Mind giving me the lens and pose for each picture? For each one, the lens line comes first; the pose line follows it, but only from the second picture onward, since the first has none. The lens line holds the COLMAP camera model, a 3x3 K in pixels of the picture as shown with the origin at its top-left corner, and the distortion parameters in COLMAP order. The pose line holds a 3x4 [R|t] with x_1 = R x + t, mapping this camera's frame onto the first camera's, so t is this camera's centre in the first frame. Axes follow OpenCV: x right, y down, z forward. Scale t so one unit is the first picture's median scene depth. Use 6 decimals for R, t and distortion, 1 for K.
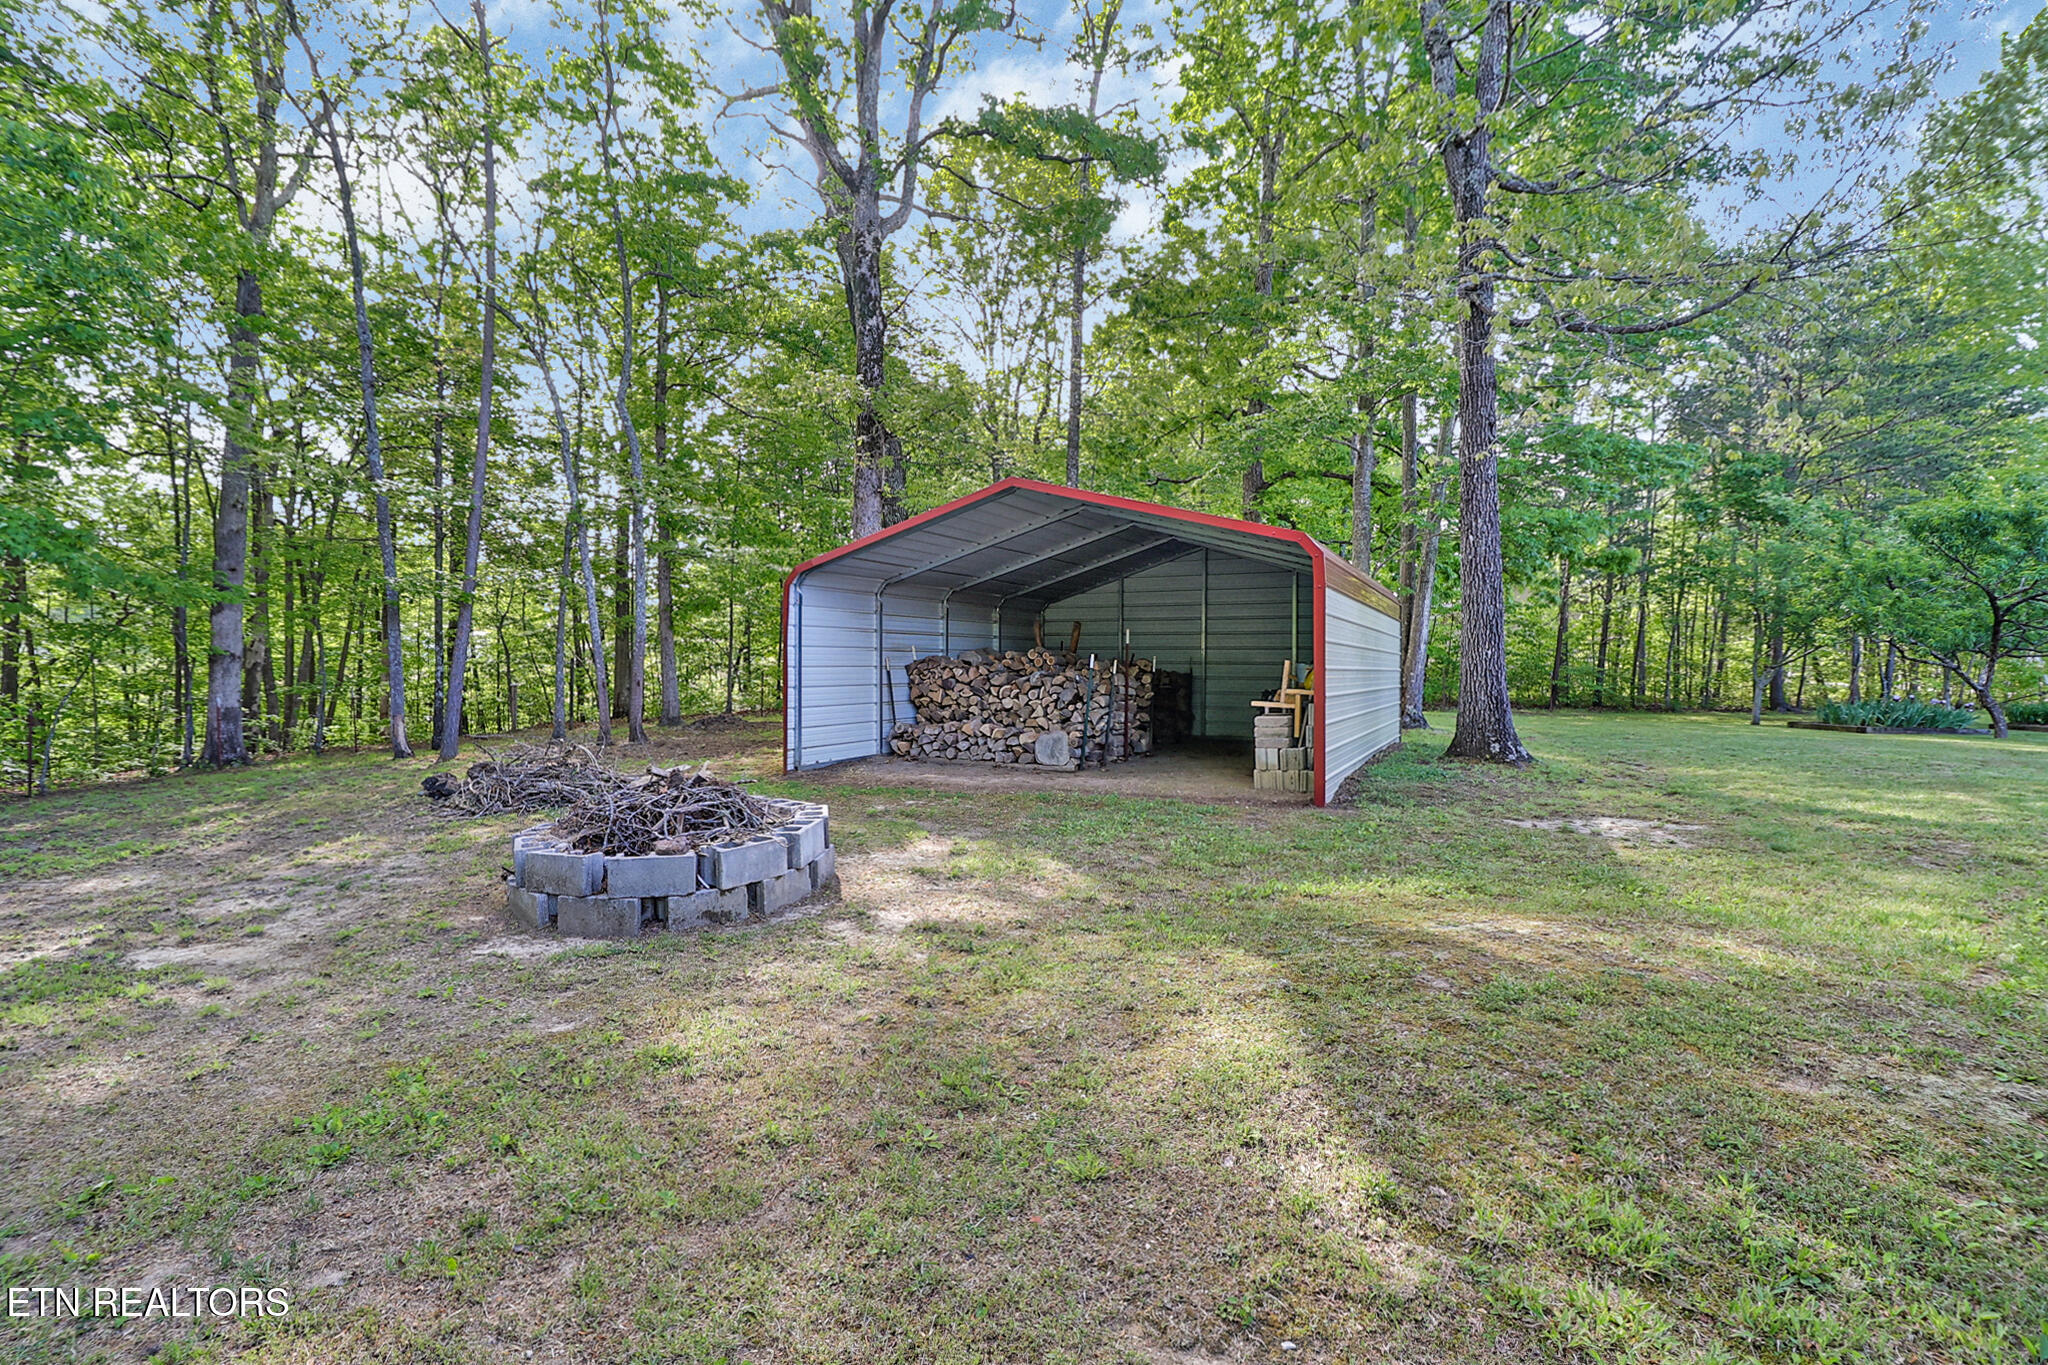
lens RADIAL K [[956.5, 0, 1024.1], [0, 956.5, 667.9], [0, 0, 1]] dist [-0.004937, -0.000742]
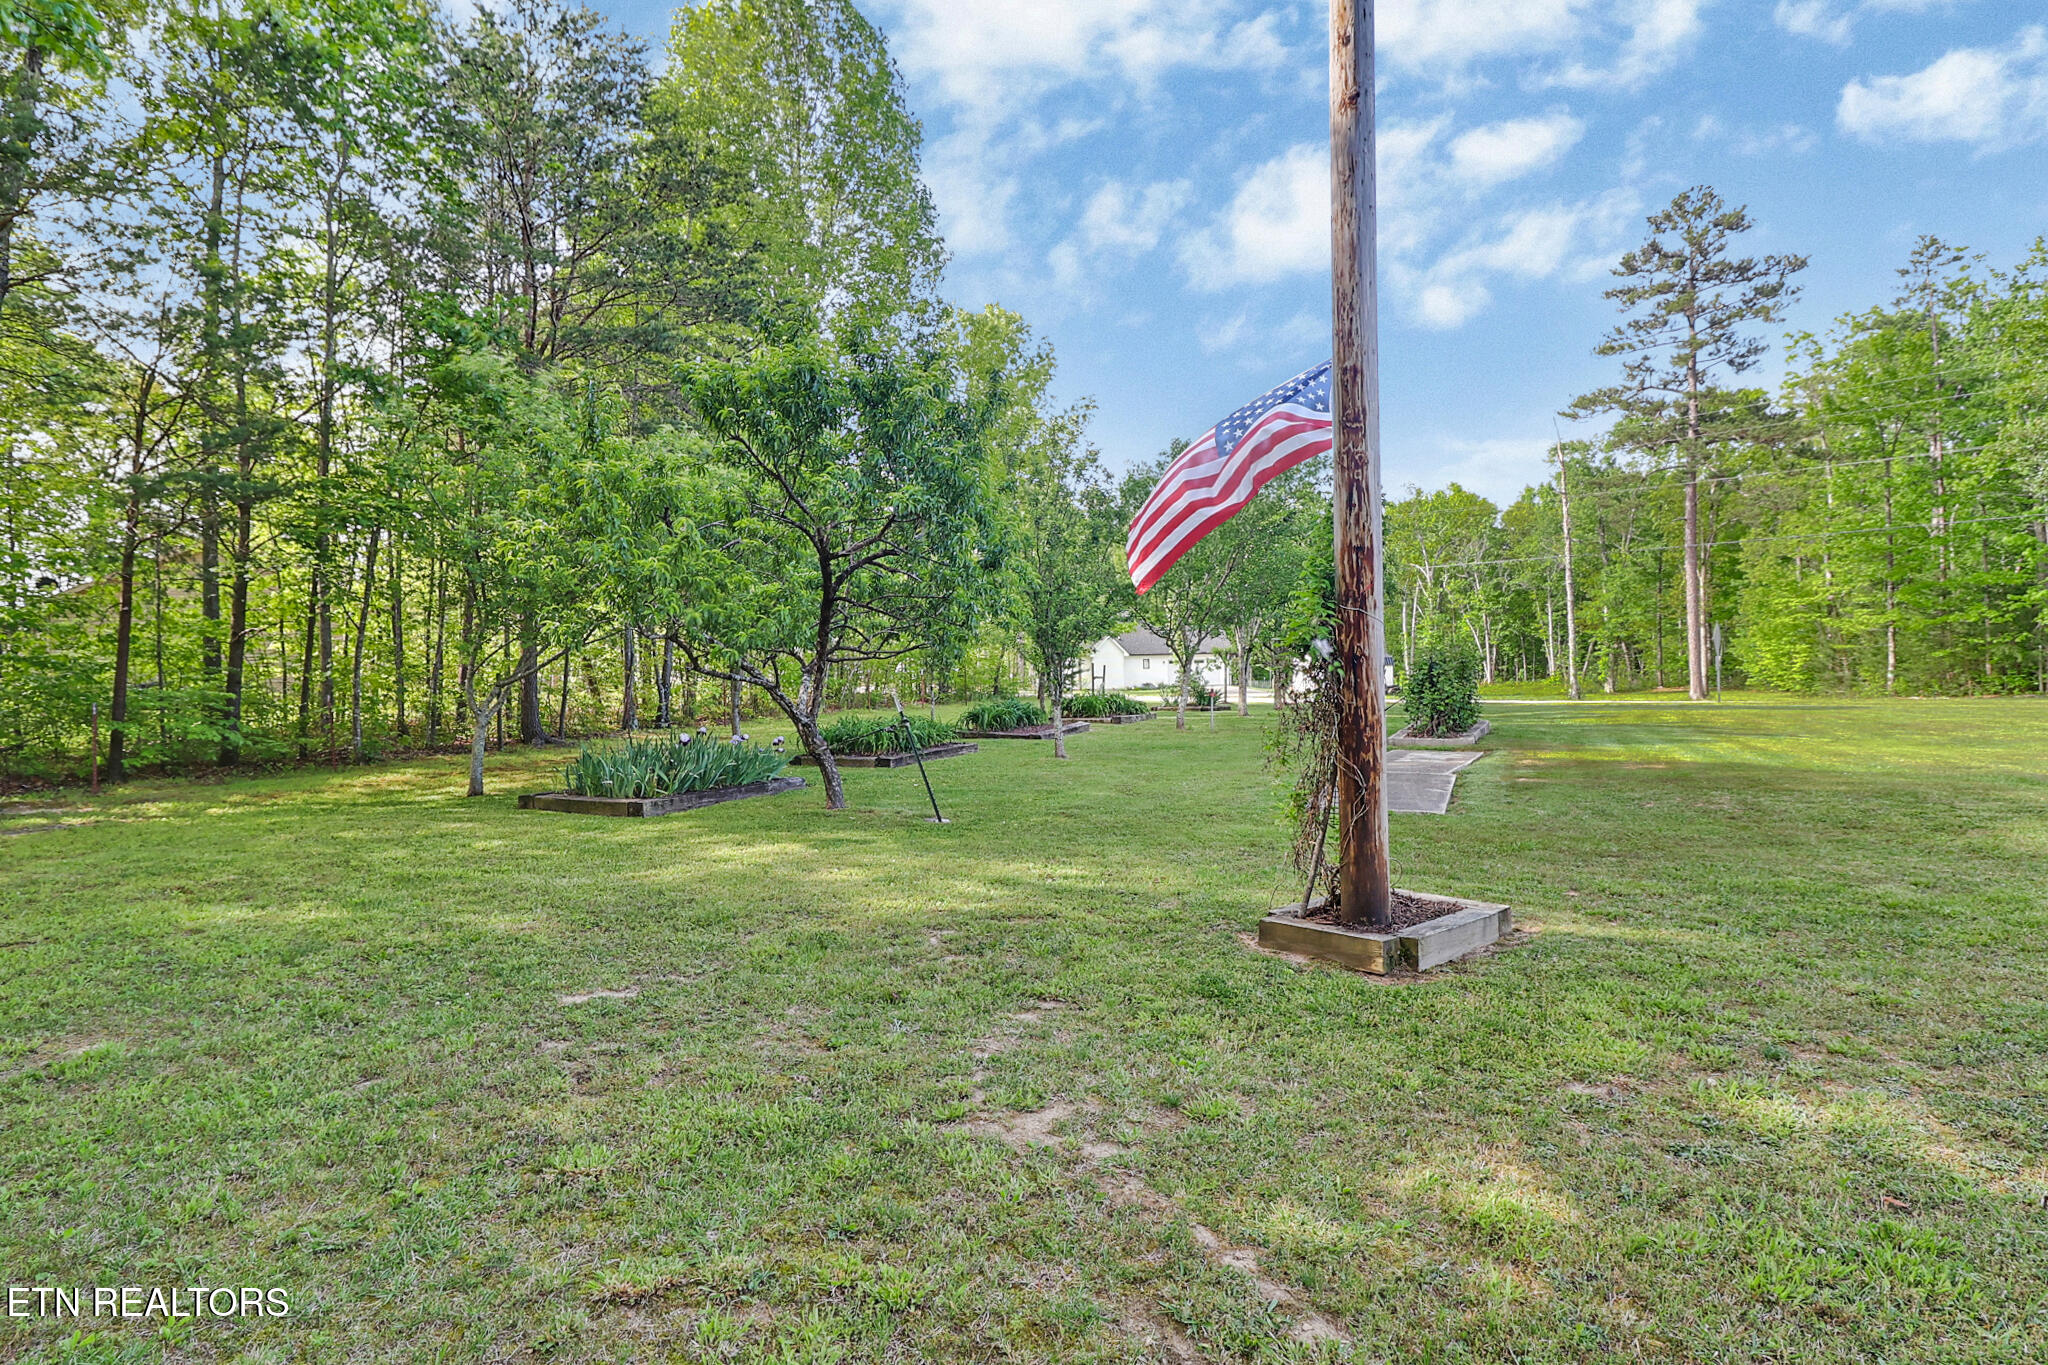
lens RADIAL K [[1022.2, 0, 1016.1], [0, 1022.2, 660.7], [0, 0, 1]] dist [-0.003463, -0.000723]
pose [[0.478421, -0.031342, 0.877571, 0.527197], [0.031014, 0.999342, 0.018783, -0.019958], [-0.877583, 0.018231, 0.479079, 0.588570]]
